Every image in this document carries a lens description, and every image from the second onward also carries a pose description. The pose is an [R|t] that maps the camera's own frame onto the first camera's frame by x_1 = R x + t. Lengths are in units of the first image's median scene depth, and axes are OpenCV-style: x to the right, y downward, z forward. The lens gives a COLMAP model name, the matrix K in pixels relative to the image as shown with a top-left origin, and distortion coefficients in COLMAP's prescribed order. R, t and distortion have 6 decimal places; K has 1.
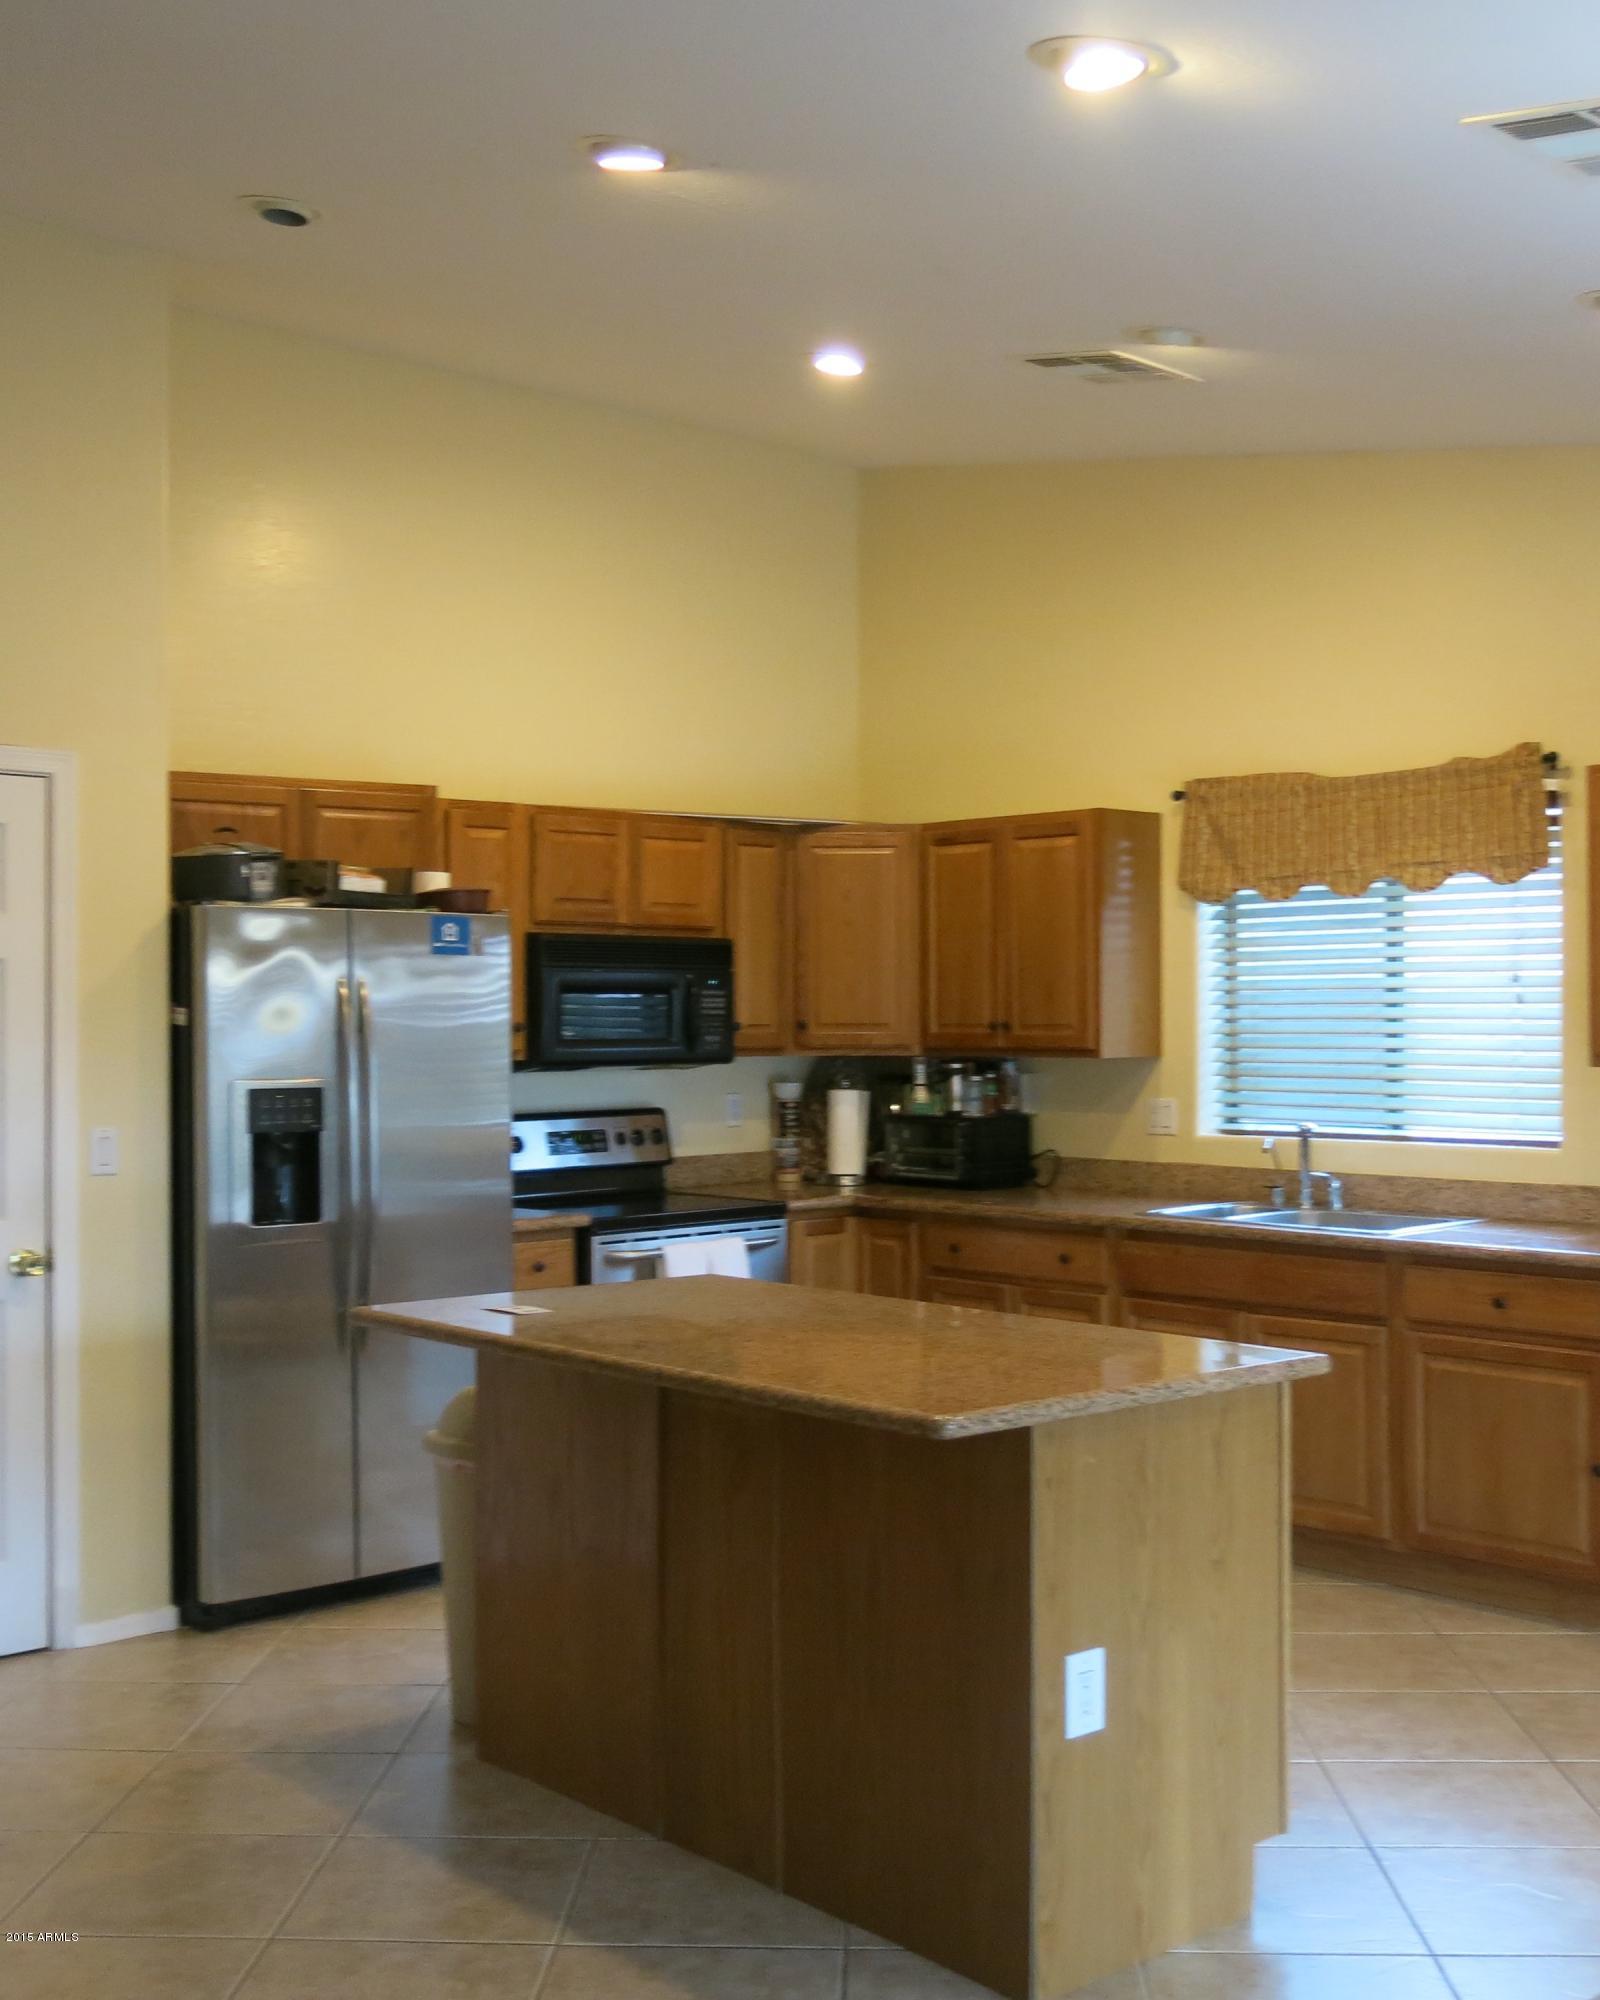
lens RADIAL K [[2216.8, 0, 804.6], [0, 2216.8, 1003.6], [0, 0, 1]] dist [-0.019383, 0.000000]
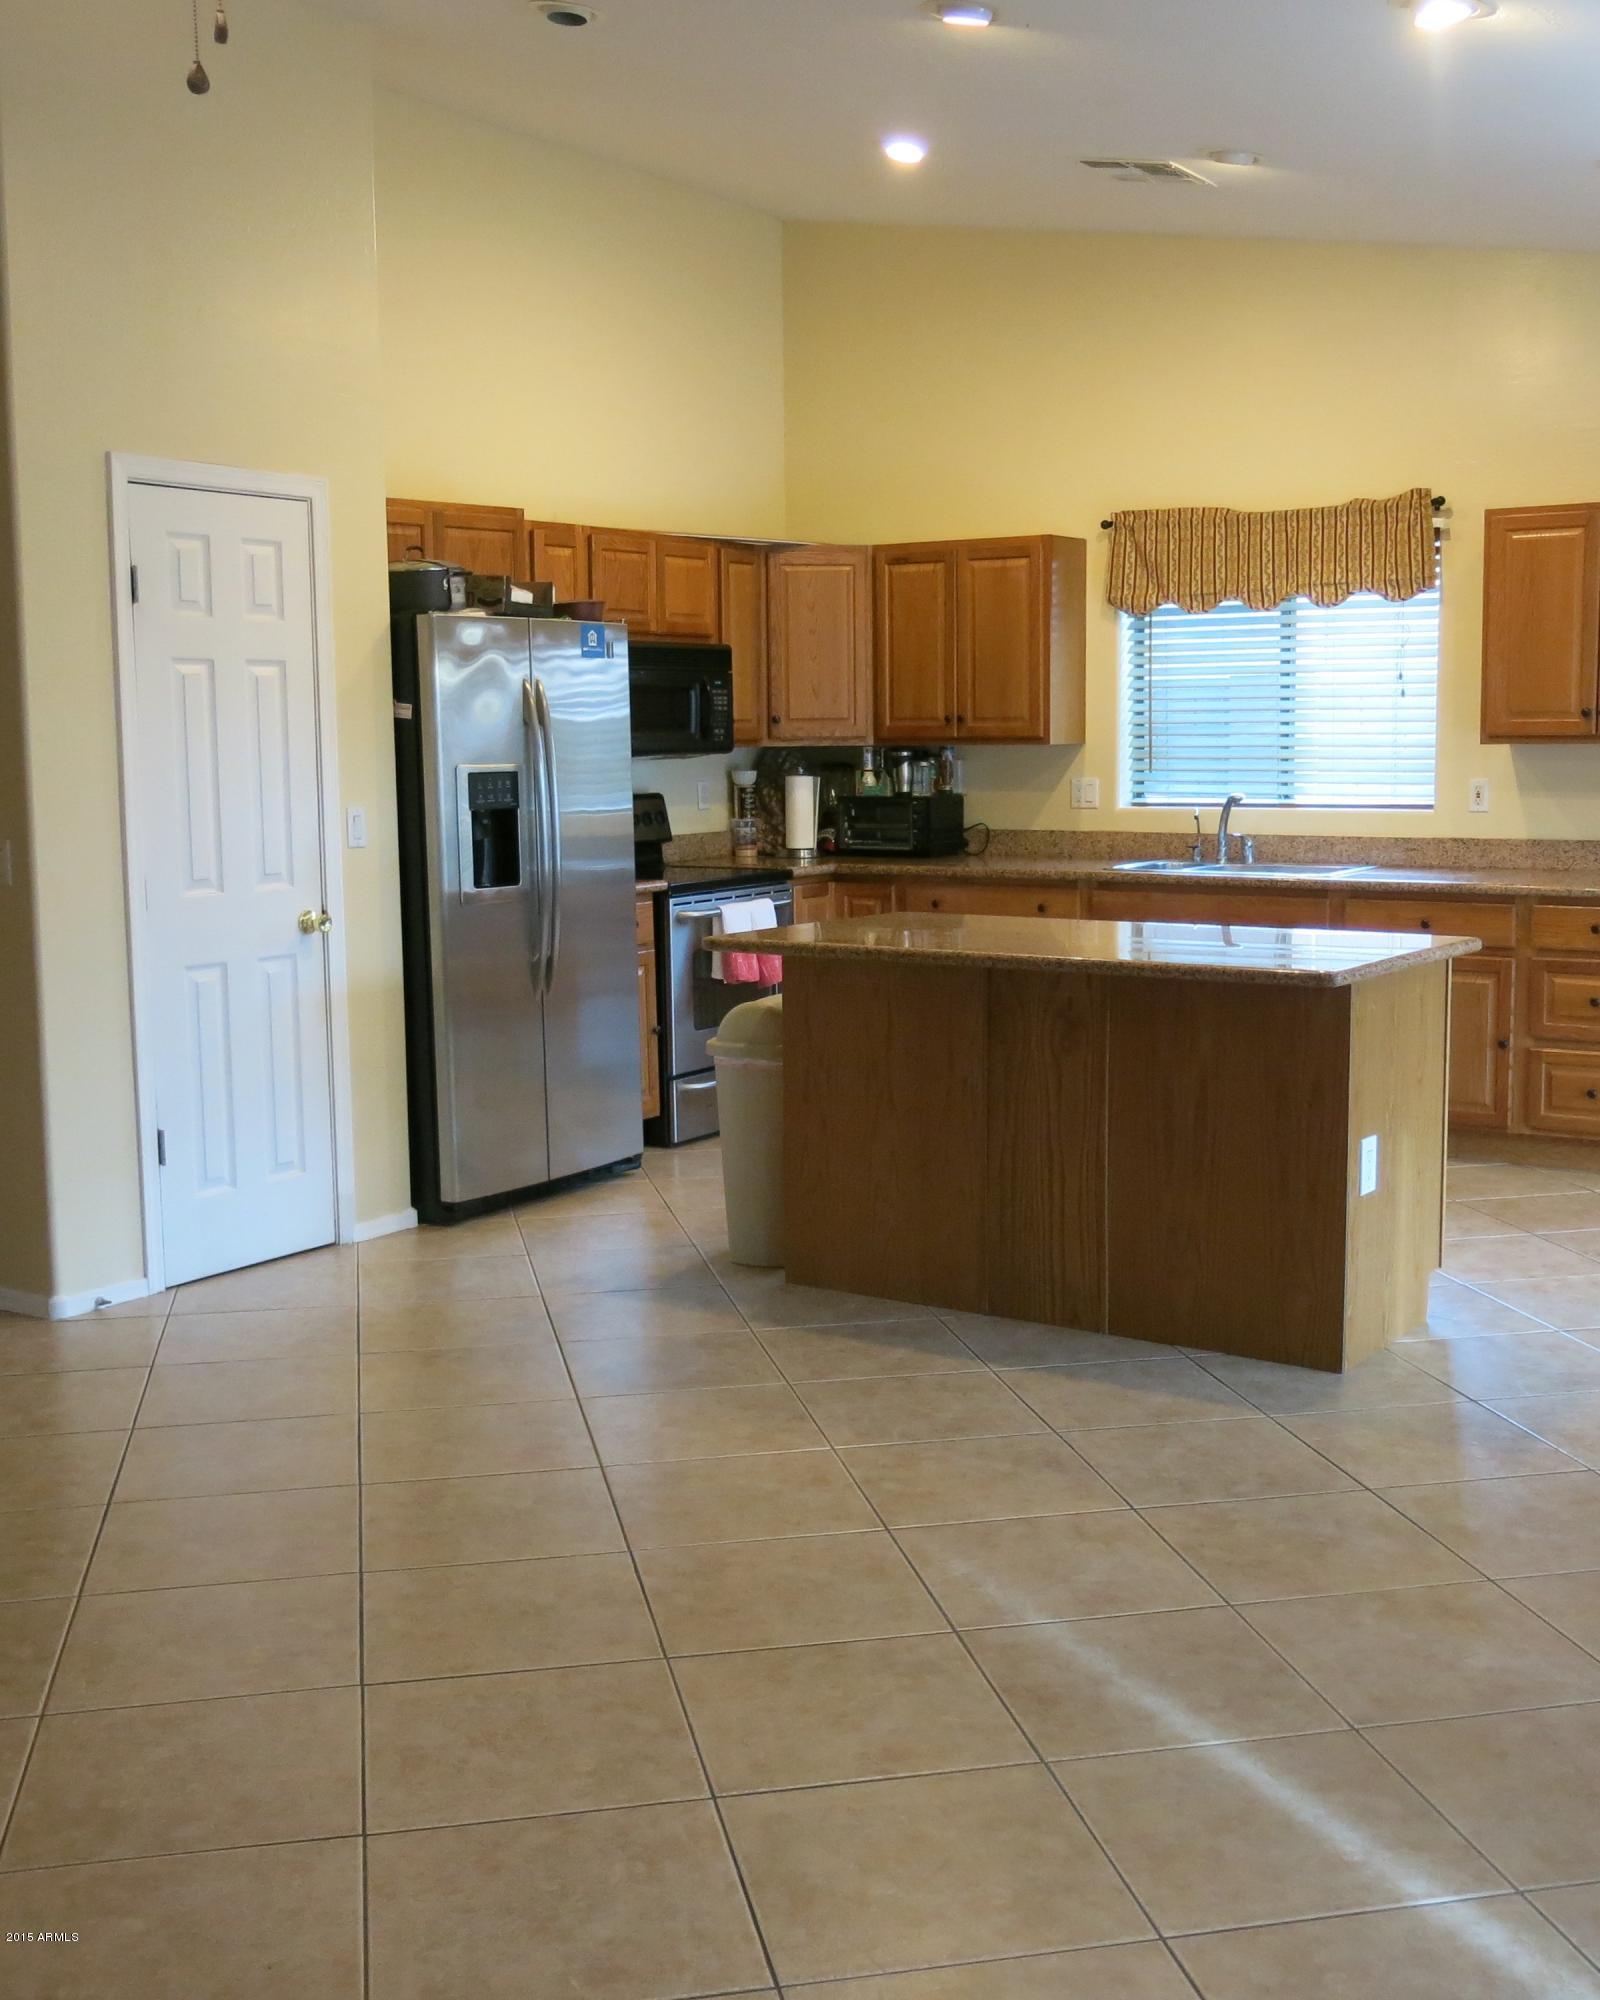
lens RADIAL K [[2216.8, 0, 795.8], [0, 2216.8, 998.1], [0, 0, 1]] dist [-0.019383, 0.000000]
pose [[0.972636, -0.035978, 0.229533, -0.318327], [0.006513, 0.991771, 0.127855, 0.007149], [-0.232244, -0.122861, 0.964867, -0.171225]]
